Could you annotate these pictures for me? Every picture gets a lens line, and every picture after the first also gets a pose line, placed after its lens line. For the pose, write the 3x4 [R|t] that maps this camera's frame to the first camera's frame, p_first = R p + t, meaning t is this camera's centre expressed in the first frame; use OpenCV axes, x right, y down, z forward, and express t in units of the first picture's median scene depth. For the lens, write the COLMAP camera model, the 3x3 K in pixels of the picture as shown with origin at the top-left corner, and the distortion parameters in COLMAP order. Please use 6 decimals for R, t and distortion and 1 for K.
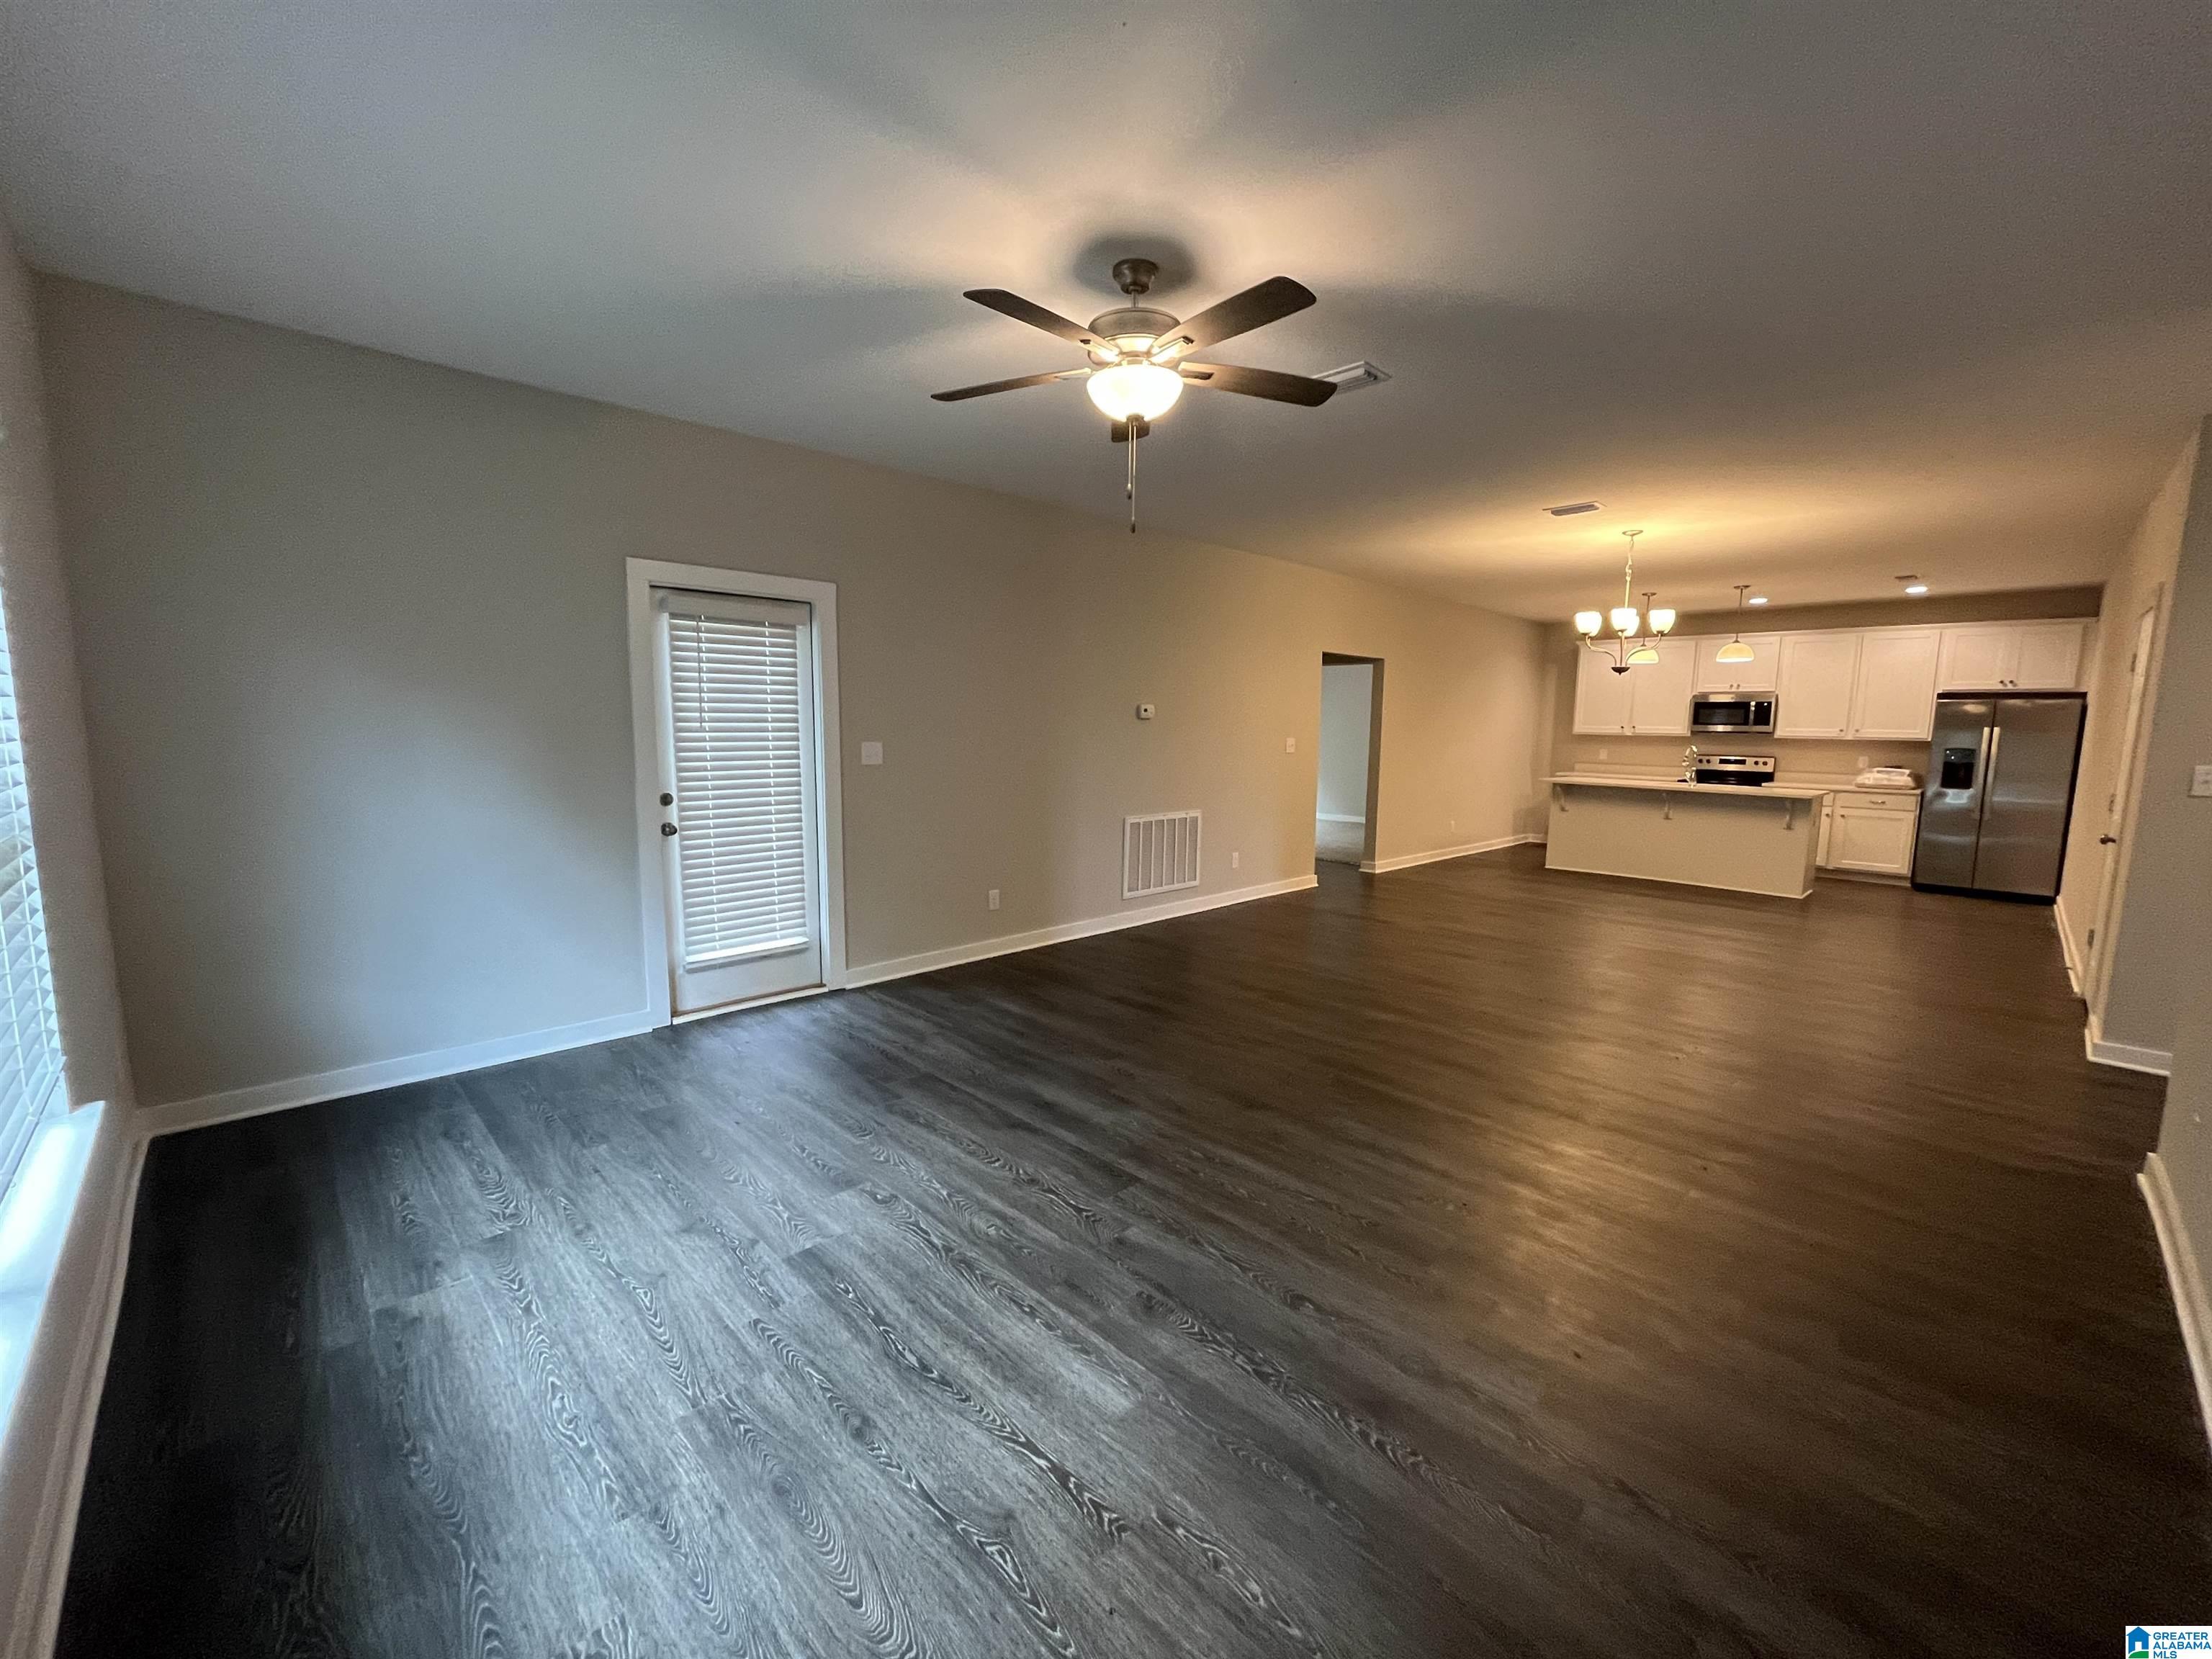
lens RADIAL K [[878.6, 0, 1106.0], [0, 878.6, 829.5], [0, 0, 1]] dist [-0.001754, 0.000124]
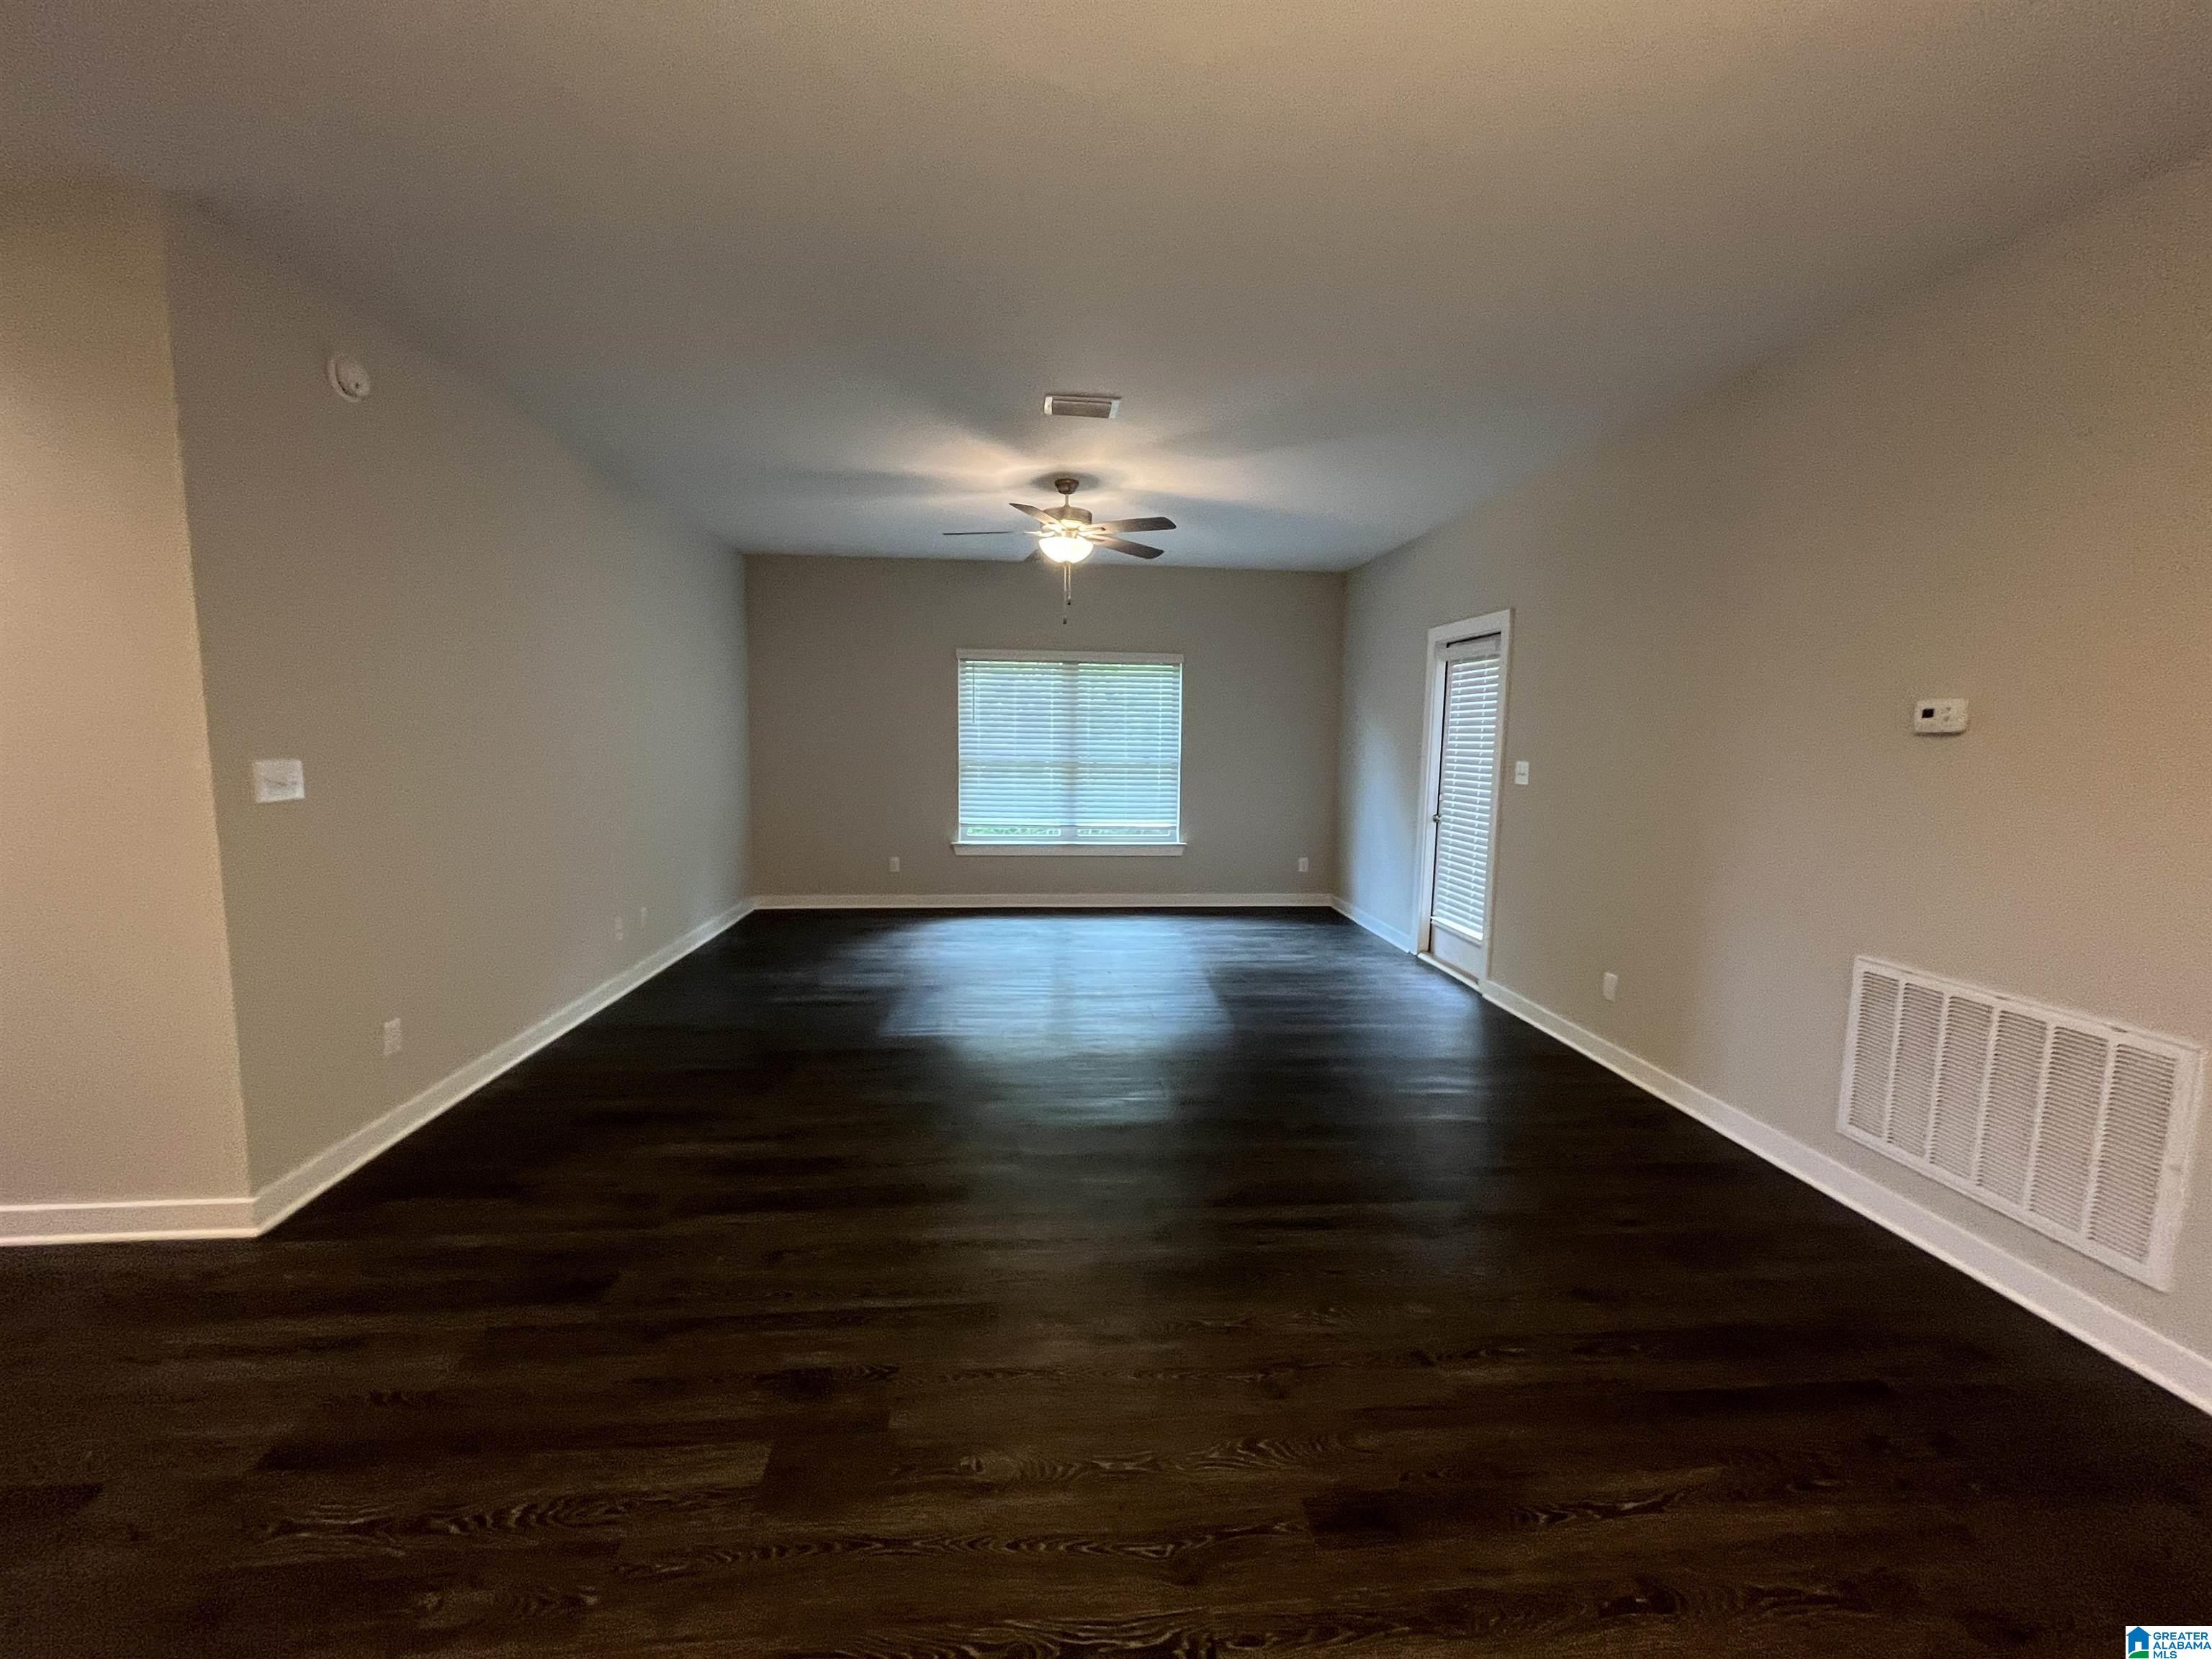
lens RADIAL K [[878.6, 0, 1106.0], [0, 878.6, 829.5], [0, 0, 1]] dist [-0.001754, 0.000124]
pose [[-0.623688, 0.065446, -0.778929, 0.781174], [-0.117024, 0.977441, 0.175826, -0.142257], [0.772864, 0.200814, -0.601959, 1.238116]]
